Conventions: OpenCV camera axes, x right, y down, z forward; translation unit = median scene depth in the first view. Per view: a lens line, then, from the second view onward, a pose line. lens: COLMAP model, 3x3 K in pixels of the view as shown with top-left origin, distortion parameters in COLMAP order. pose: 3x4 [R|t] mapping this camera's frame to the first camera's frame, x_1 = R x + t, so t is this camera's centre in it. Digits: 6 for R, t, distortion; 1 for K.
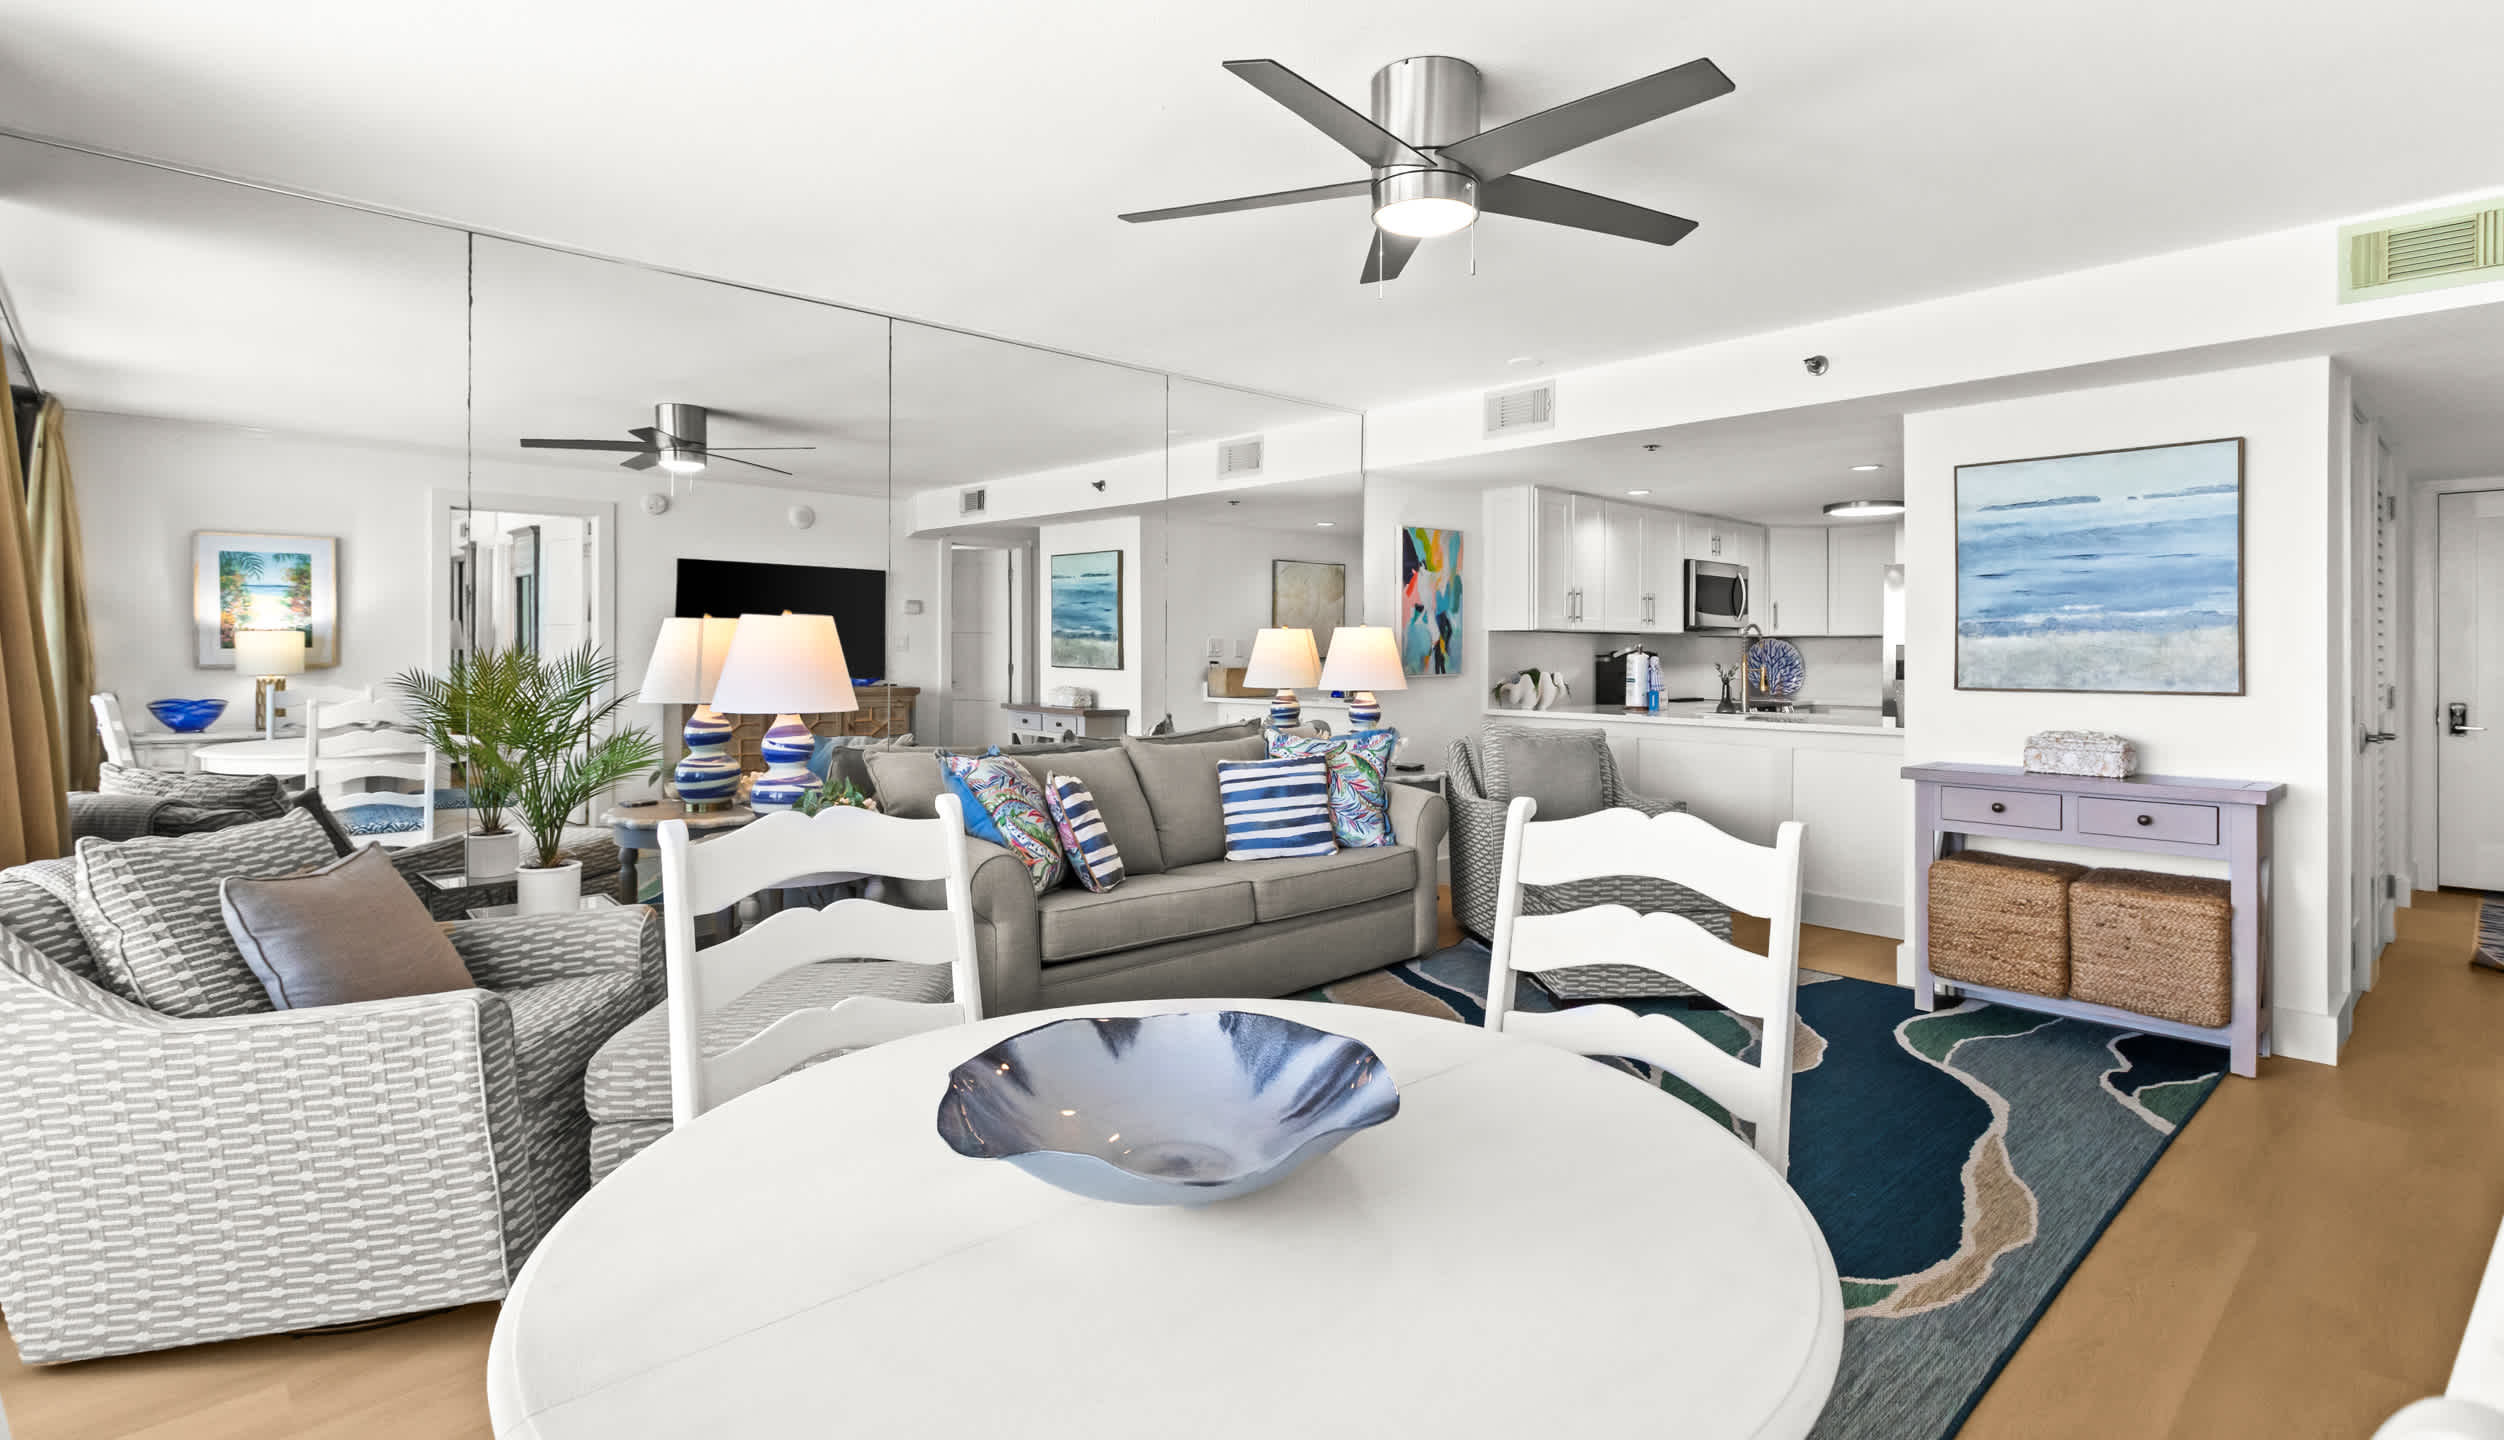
lens RADIAL K [[1199.4, 0, 1299.7], [0, 1199.4, 657.6], [0, 0, 1]] dist [0.018906, 0.000122]
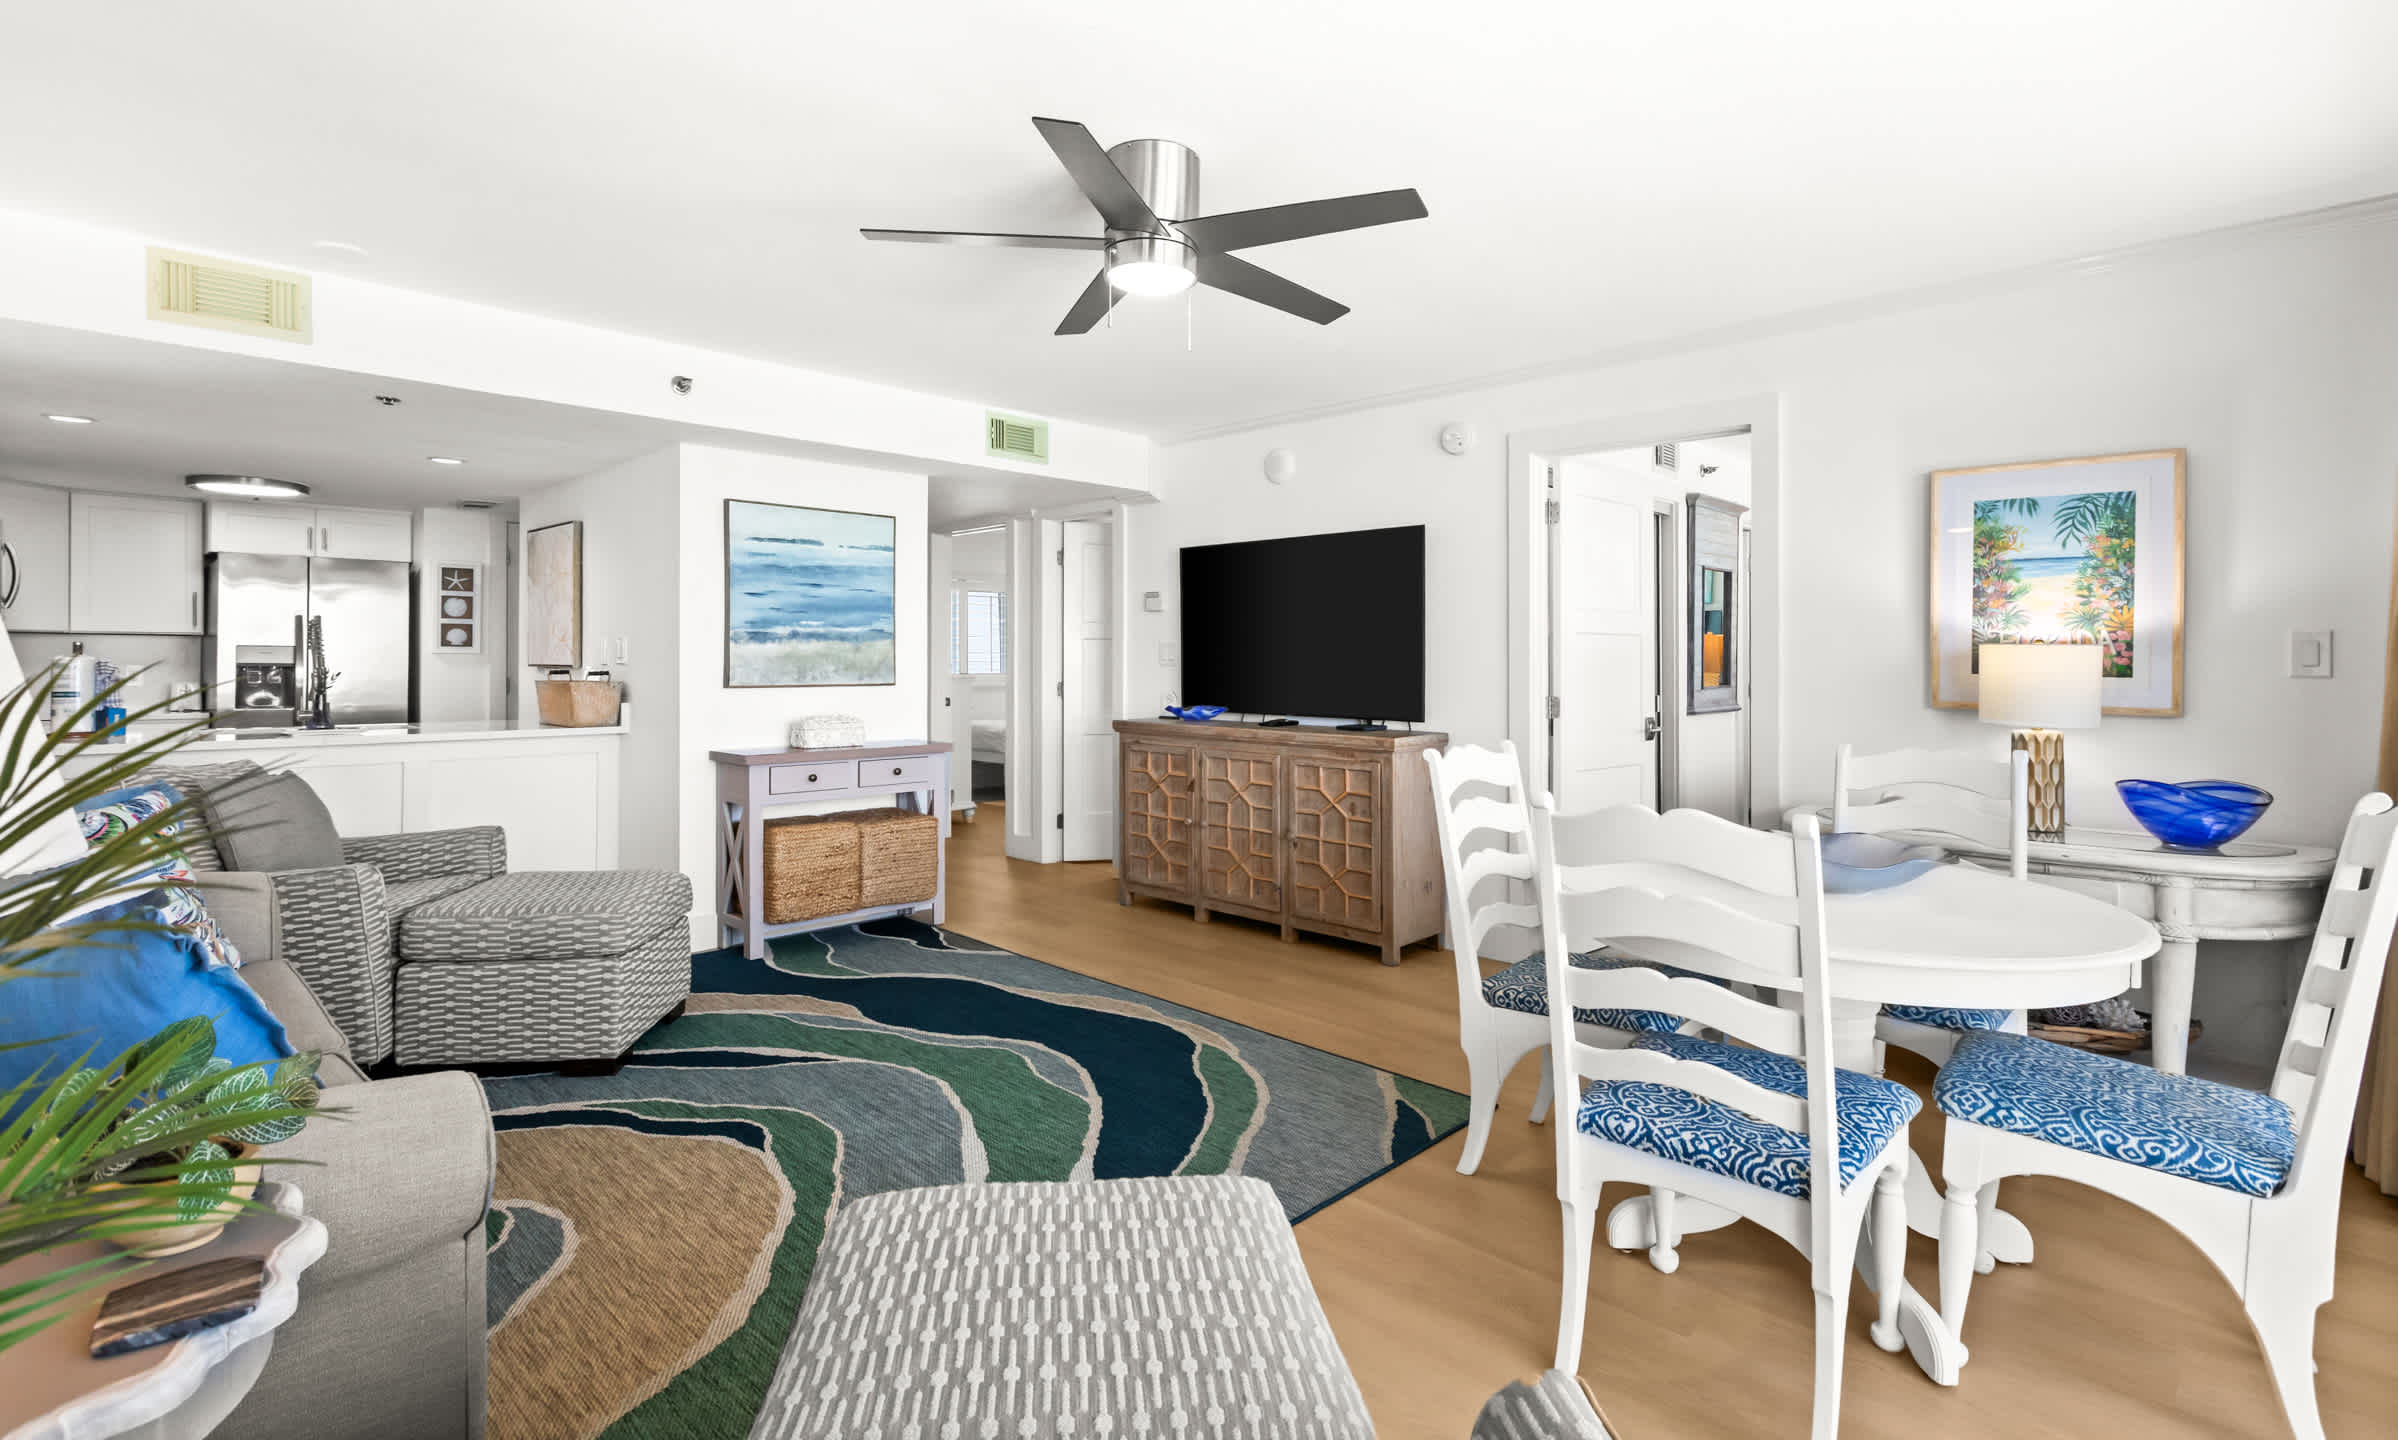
lens RADIAL K [[1105.9, 0, 1197.7], [0, 1105.9, 656.3], [0, 0, 1]] dist [0.003102, 0.000089]
pose [[-0.025737, -0.003020, 0.999664, -0.384046], [0.001661, 0.999994, 0.003064, -0.005023], [-0.999667, 0.001740, -0.025731, 0.398274]]
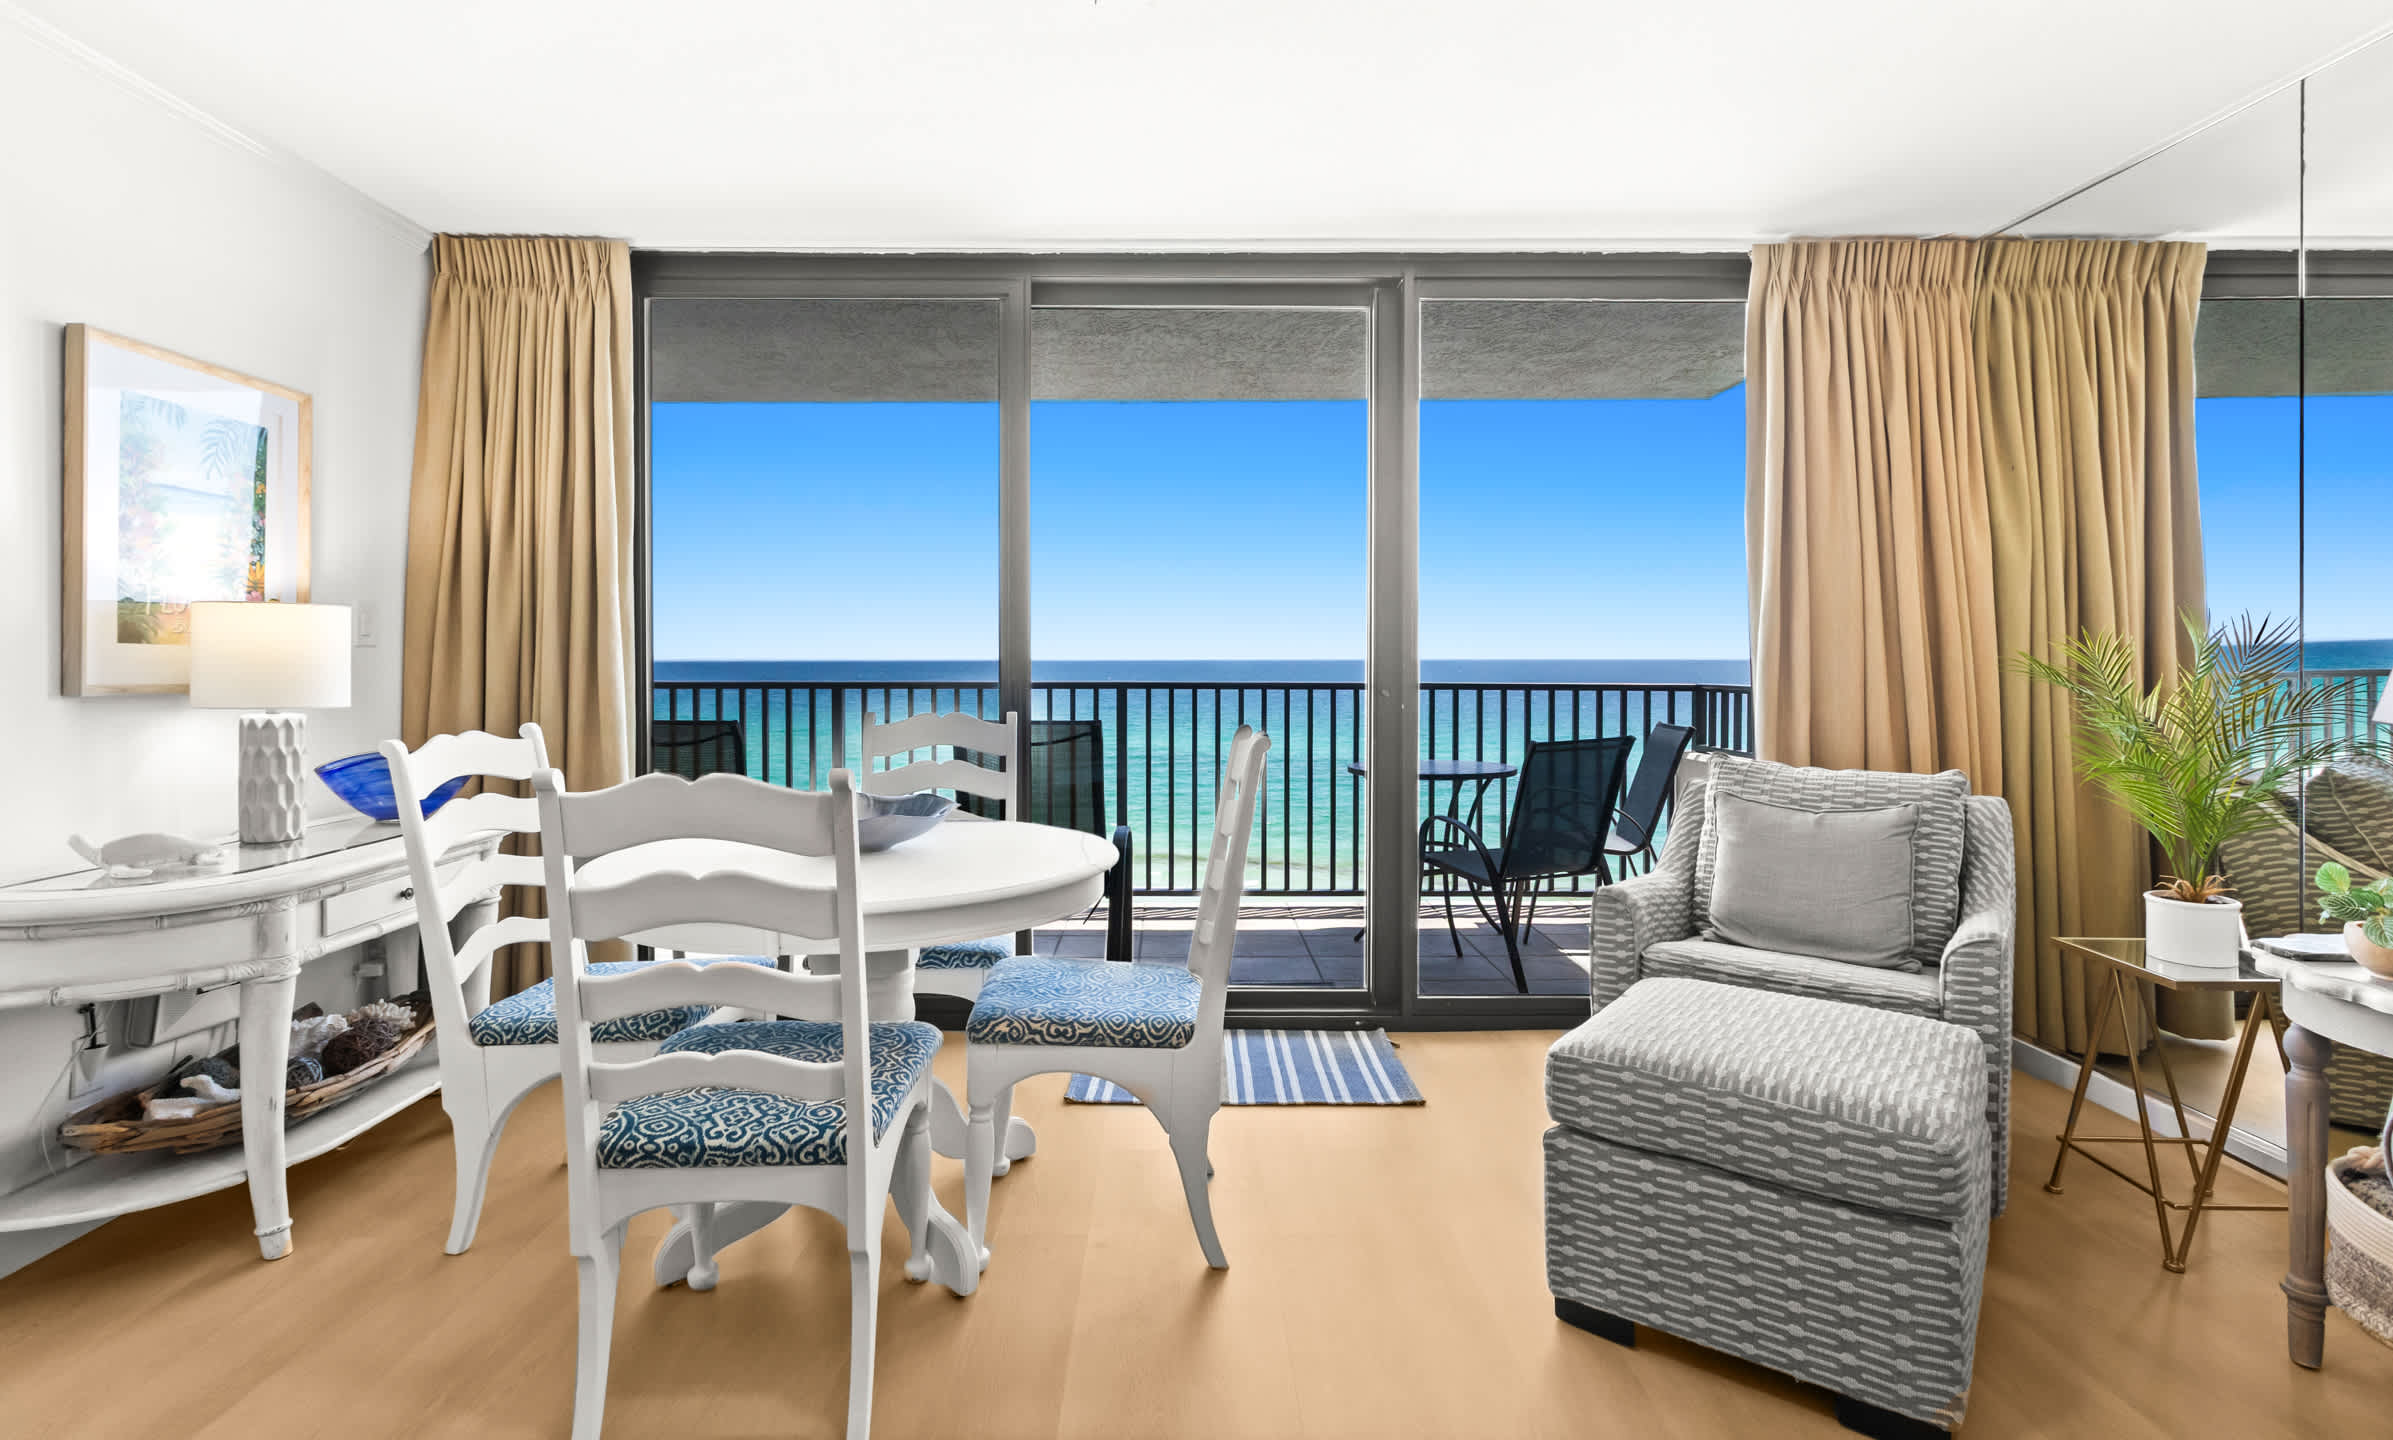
lens RADIAL K [[1131.2, 0, 1178.6], [0, 1131.2, 670.1], [0, 0, 1]] dist [0.012474, -0.000324]
pose [[-0.694241, 0.007021, -0.719709, 0.179004], [-0.005035, 0.999881, 0.014611, 0.007688], [0.719725, 0.013767, -0.694123, 0.522978]]
